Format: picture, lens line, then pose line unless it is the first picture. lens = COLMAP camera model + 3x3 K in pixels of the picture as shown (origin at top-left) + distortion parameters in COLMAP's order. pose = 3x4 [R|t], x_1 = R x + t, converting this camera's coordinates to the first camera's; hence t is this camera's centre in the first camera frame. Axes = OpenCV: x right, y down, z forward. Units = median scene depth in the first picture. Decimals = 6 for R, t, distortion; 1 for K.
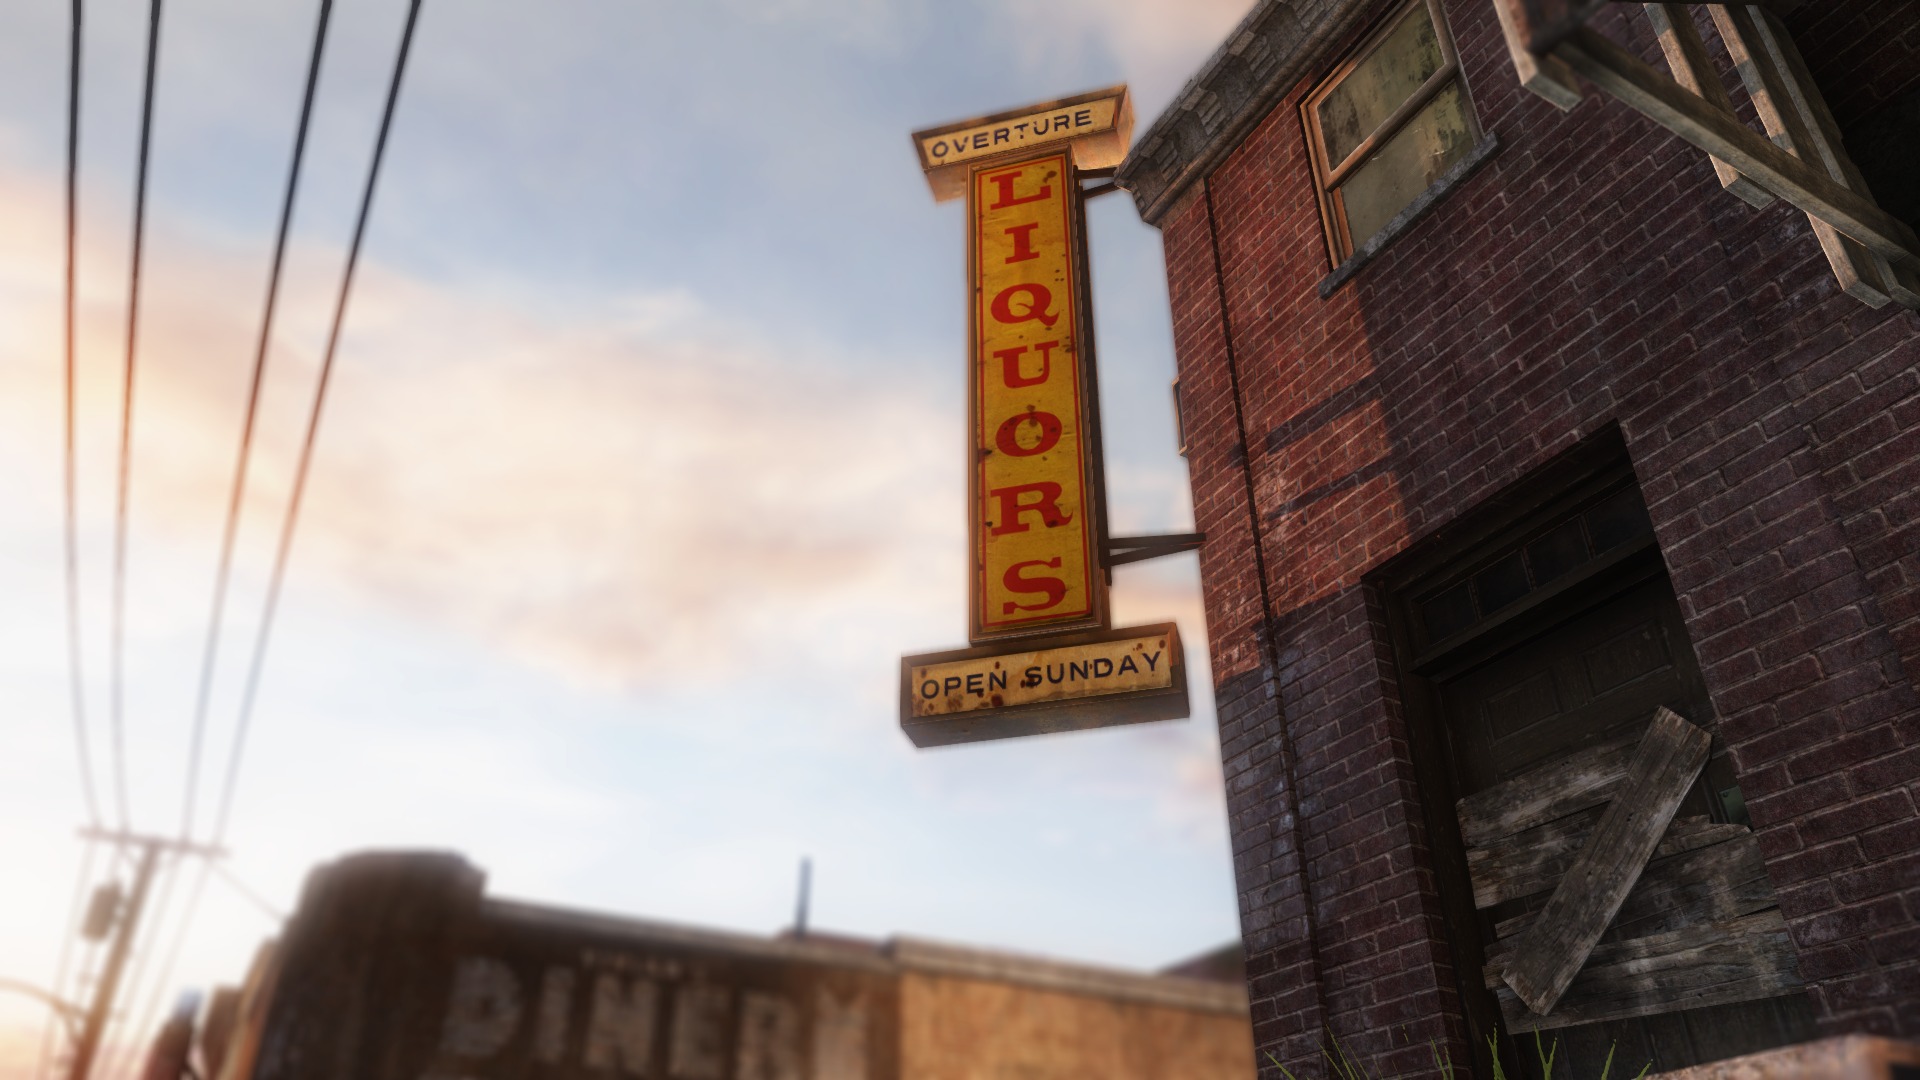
lens RADIAL K [[1305.4, 0, 960.0], [0, 1305.4, 540.0], [0, 0, 1]] dist [0.000962, -0.001492]
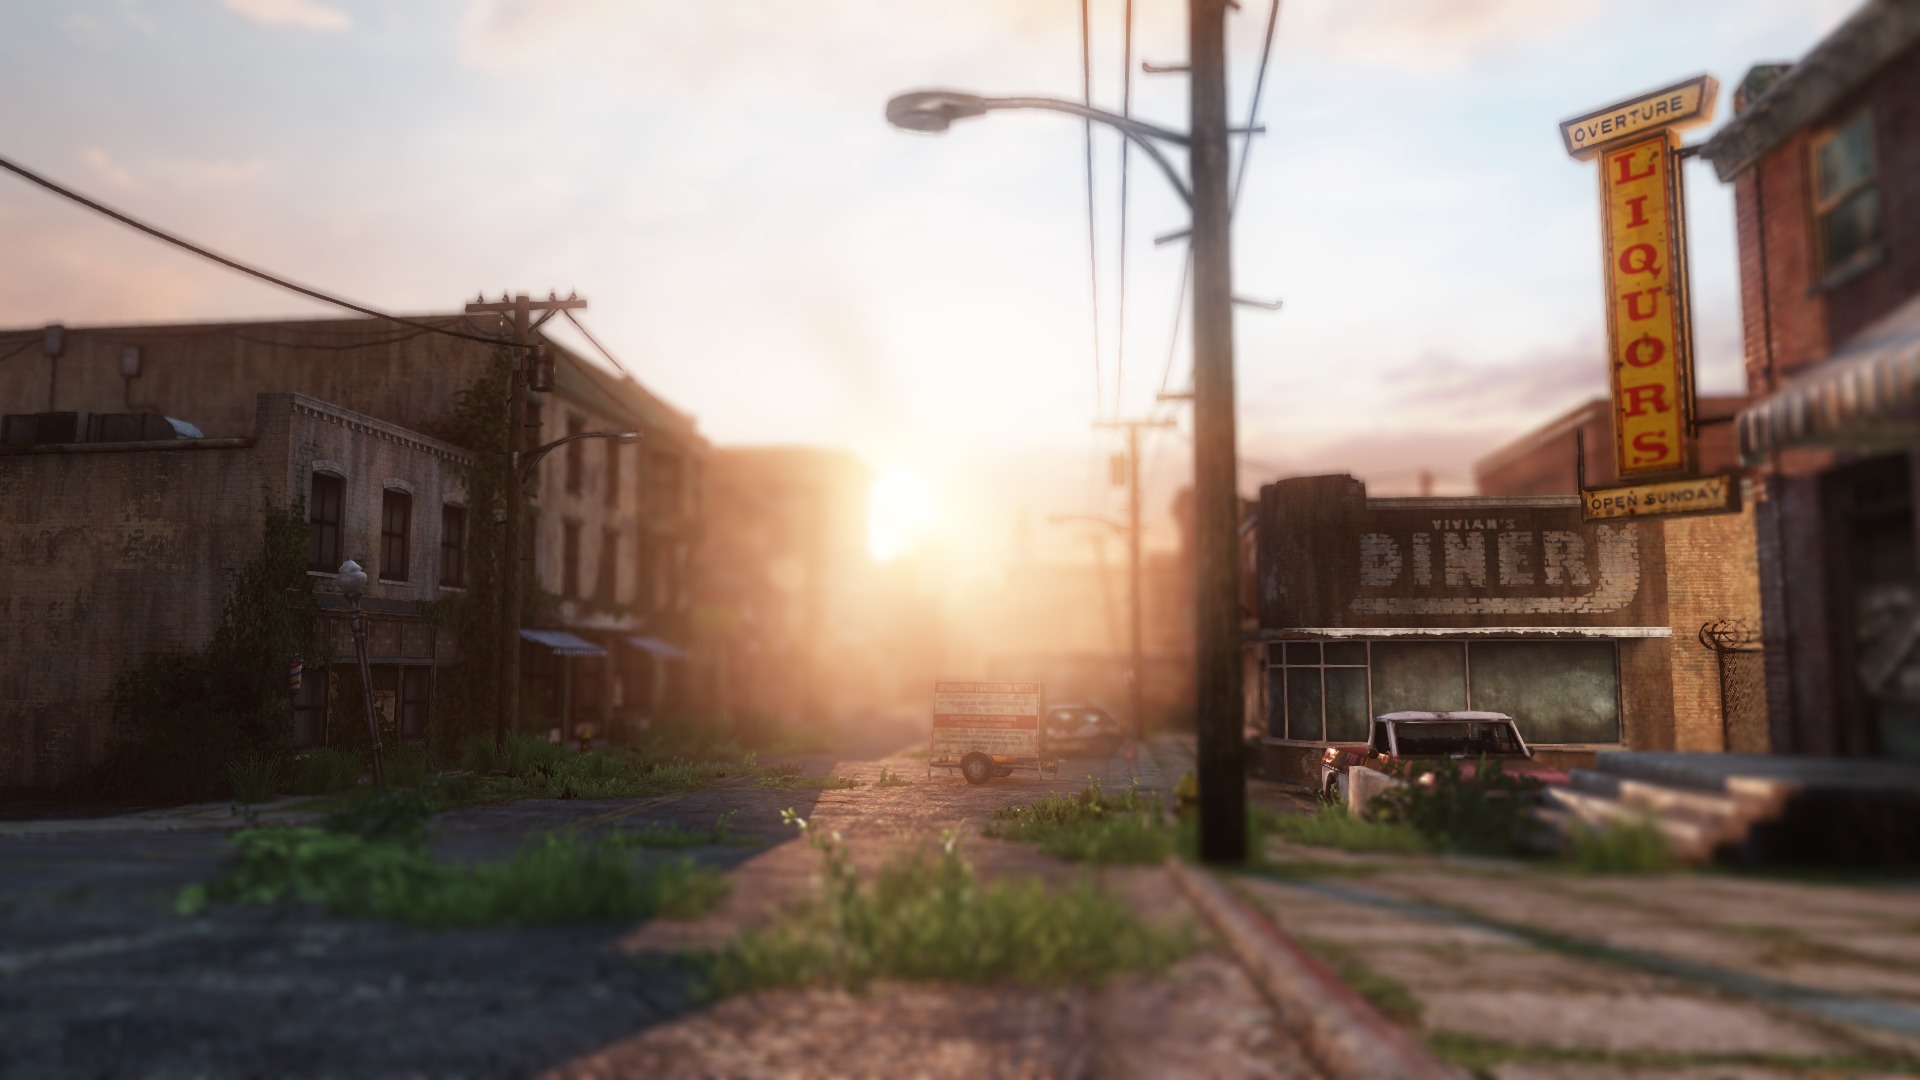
lens RADIAL K [[1305.4, 0, 960.0], [0, 1305.4, 540.0], [0, 0, 1]] dist [0.000962, -0.001492]
pose [[0.816841, -0.053868, -0.574342, 0.276735], [0.312531, 0.878175, 0.362123, -0.735696], [0.484866, -0.475296, 0.734165, -0.832694]]
